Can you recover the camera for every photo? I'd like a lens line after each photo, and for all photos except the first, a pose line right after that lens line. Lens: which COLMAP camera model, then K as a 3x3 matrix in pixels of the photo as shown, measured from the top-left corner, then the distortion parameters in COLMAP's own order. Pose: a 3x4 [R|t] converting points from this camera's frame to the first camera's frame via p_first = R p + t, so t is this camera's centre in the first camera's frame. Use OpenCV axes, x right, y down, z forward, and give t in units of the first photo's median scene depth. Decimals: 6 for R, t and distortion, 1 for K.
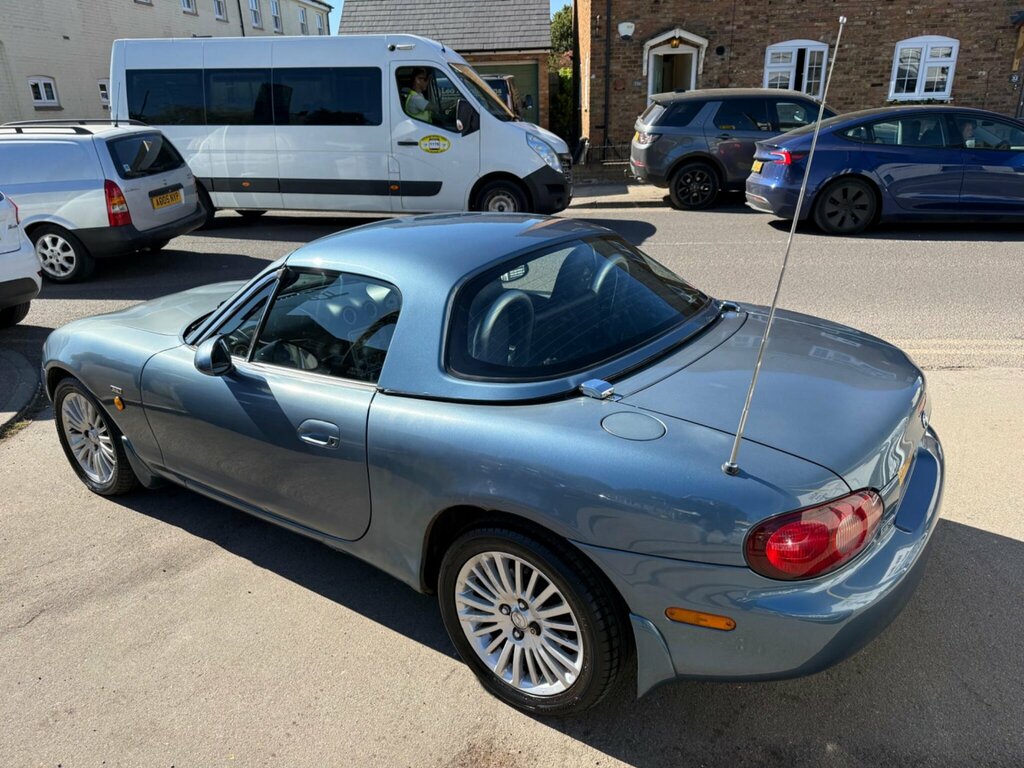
lens RADIAL K [[731.9, 0, 512.0], [0, 731.9, 384.0], [0, 0, 1]] dist [0.002149, -0.004470]
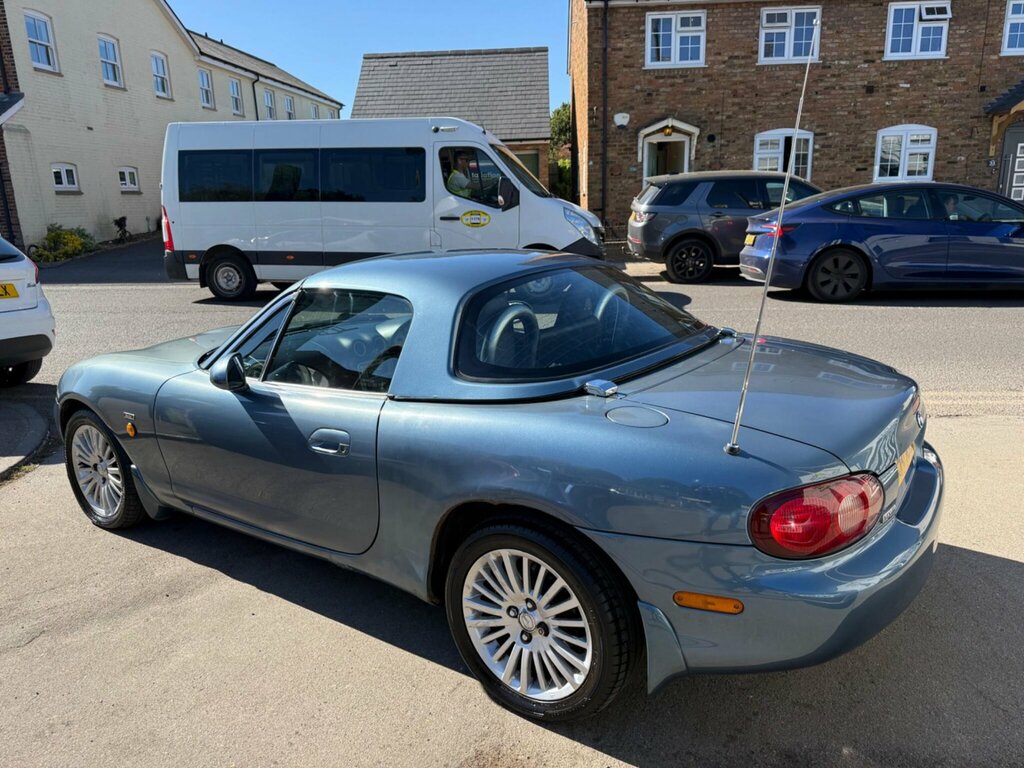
lens RADIAL K [[728.4, 0, 515.3], [0, 728.4, 381.8], [0, 0, 1]] dist [0.022531, -0.032305]
pose [[0.999995, -0.001375, 0.002858, -0.002250], [0.001703, 0.993000, -0.118104, 0.030637], [-0.002676, 0.118108, 0.992997, -0.006600]]
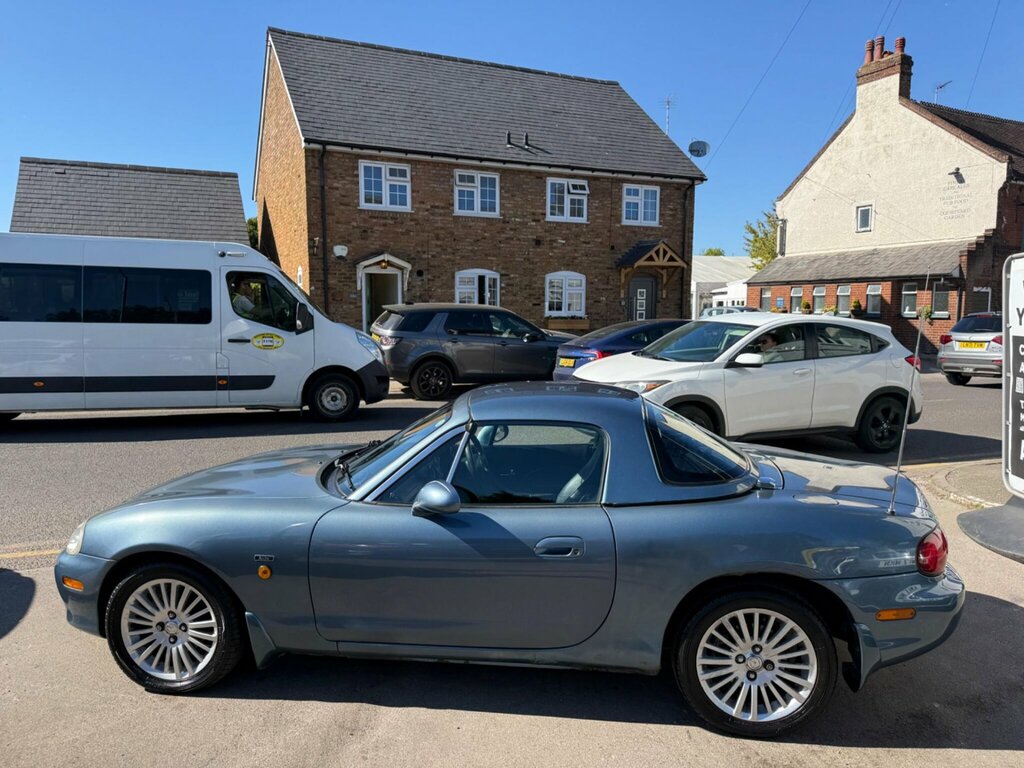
lens RADIAL K [[704.6, 0, 498.1], [0, 704.6, 400.9], [0, 0, 1]] dist [0.090439, -0.133529]
pose [[0.886149, -0.029726, 0.462446, -0.265364], [0.141493, 0.967640, -0.208932, 0.016884], [-0.441270, 0.250578, 0.861679, -0.012239]]
